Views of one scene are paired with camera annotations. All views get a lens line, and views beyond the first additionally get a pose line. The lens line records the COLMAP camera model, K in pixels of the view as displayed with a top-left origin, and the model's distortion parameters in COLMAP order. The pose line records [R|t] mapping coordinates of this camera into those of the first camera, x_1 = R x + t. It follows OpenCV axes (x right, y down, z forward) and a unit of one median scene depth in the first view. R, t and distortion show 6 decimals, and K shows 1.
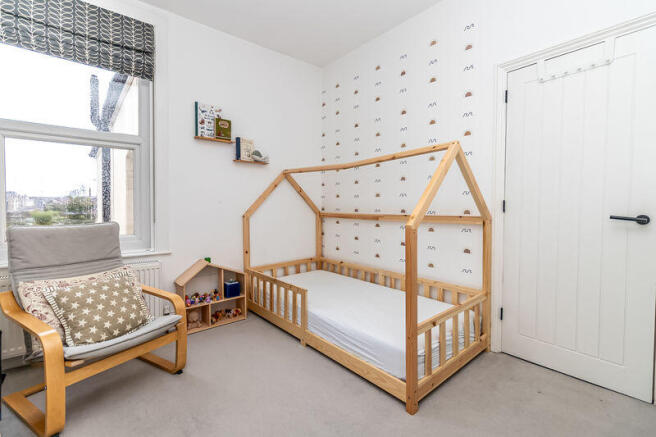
lens RADIAL K [[300.2, 0, 330.3], [0, 300.2, 218.6], [0, 0, 1]] dist [-0.000192, 0.000234]
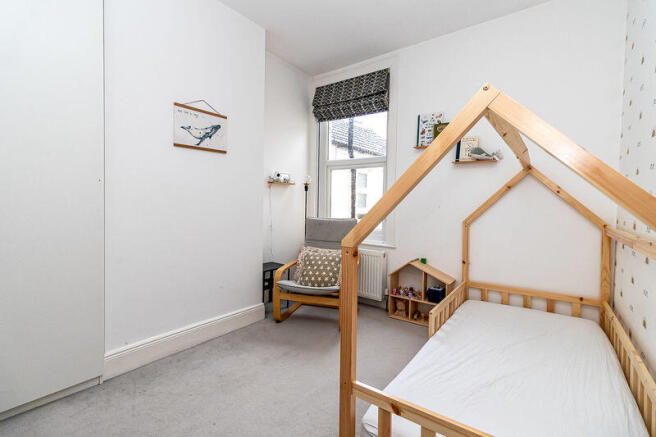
lens RADIAL K [[300.2, 0, 329.7], [0, 300.2, 216.9], [0, 0, 1]] dist [-0.000192, 0.000234]
pose [[0.223295, 0.051579, -0.973385, 0.559906], [-0.062551, 0.997299, 0.038497, -0.037539], [0.972742, 0.052290, 0.225918, 0.441444]]
